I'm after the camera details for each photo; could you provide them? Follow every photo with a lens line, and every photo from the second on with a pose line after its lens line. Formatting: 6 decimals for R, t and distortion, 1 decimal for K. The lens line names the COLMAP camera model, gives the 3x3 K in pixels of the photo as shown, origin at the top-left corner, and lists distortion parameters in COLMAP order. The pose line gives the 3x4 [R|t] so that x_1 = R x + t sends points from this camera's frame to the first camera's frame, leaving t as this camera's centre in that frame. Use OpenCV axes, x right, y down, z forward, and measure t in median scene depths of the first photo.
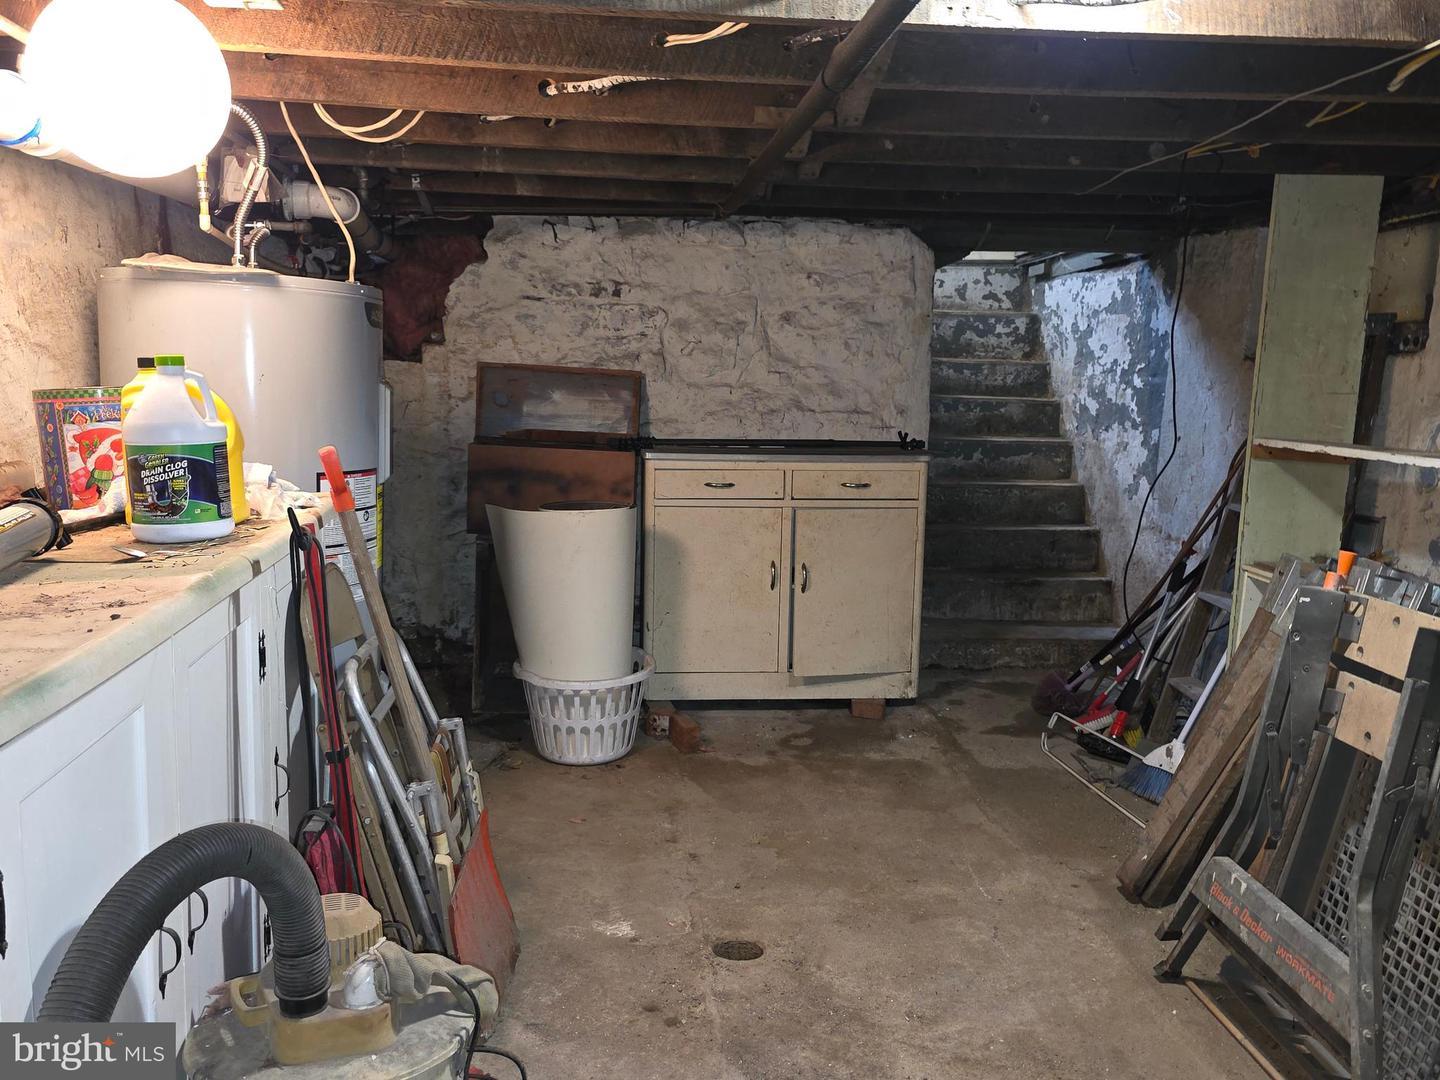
lens RADIAL K [[1147.3, 0, 755.7], [0, 1147.3, 543.3], [0, 0, 1]] dist [0.177790, -0.439251]
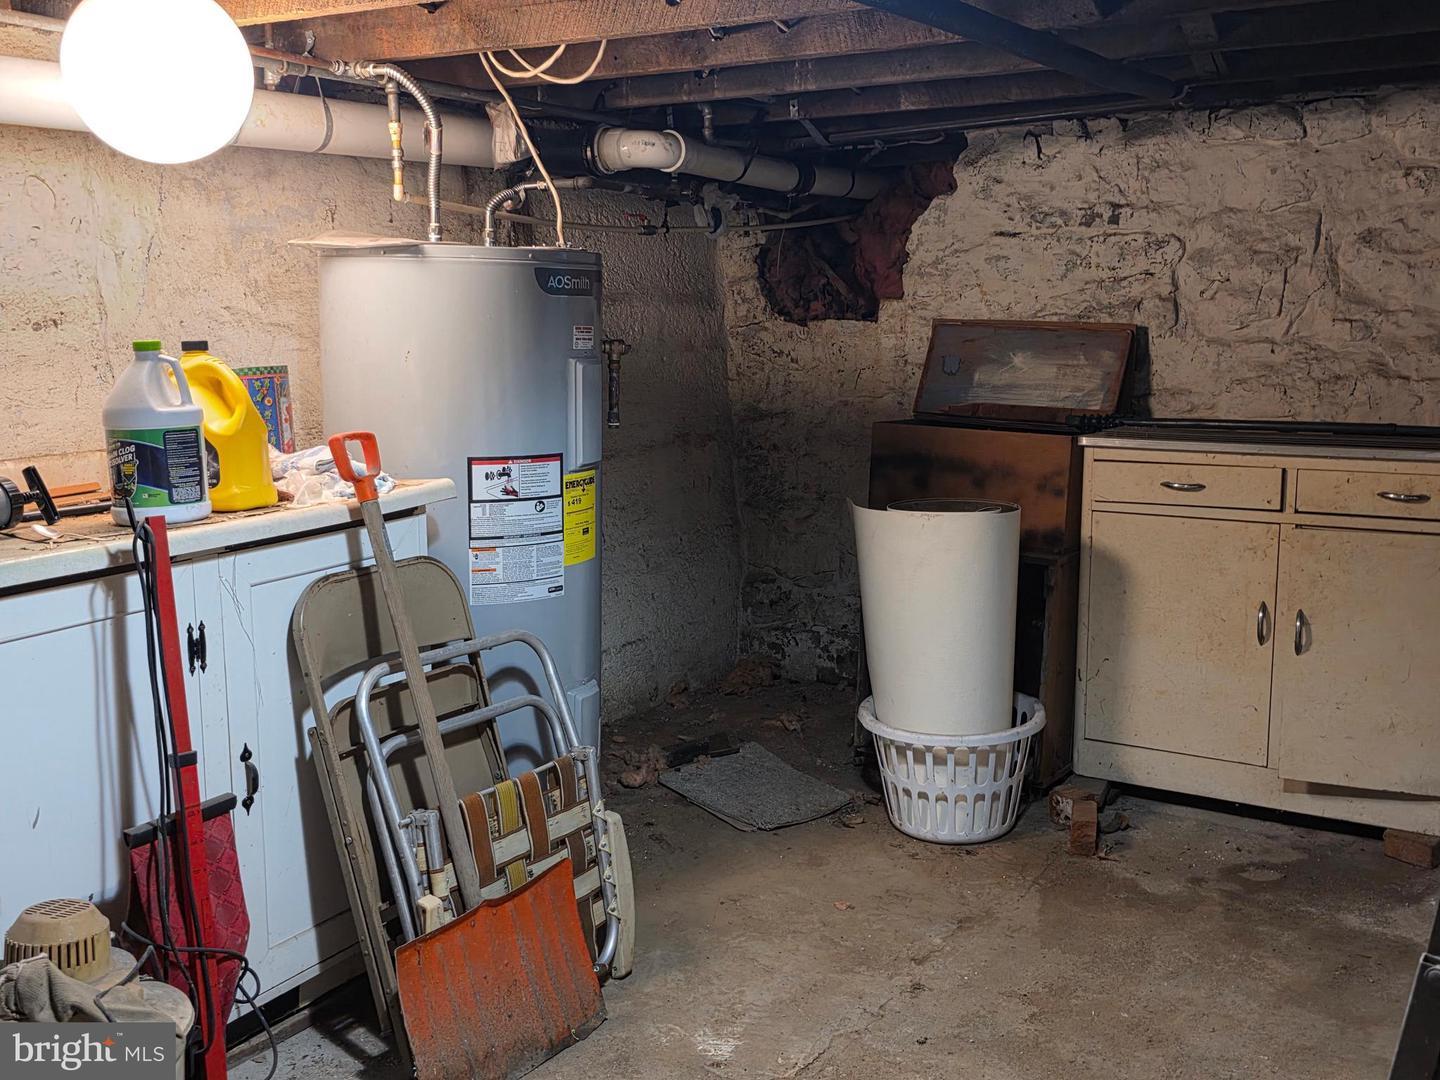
lens RADIAL K [[1435.3, 0, 720.0], [0, 1435.3, 540.0], [0, 0, 1]] dist [0.073081, -0.126140]
pose [[0.791535, 0.071597, -0.606915, 0.256323], [-0.067504, 0.997280, 0.029610, -0.023032], [0.607384, 0.017532, 0.794215, 0.121205]]
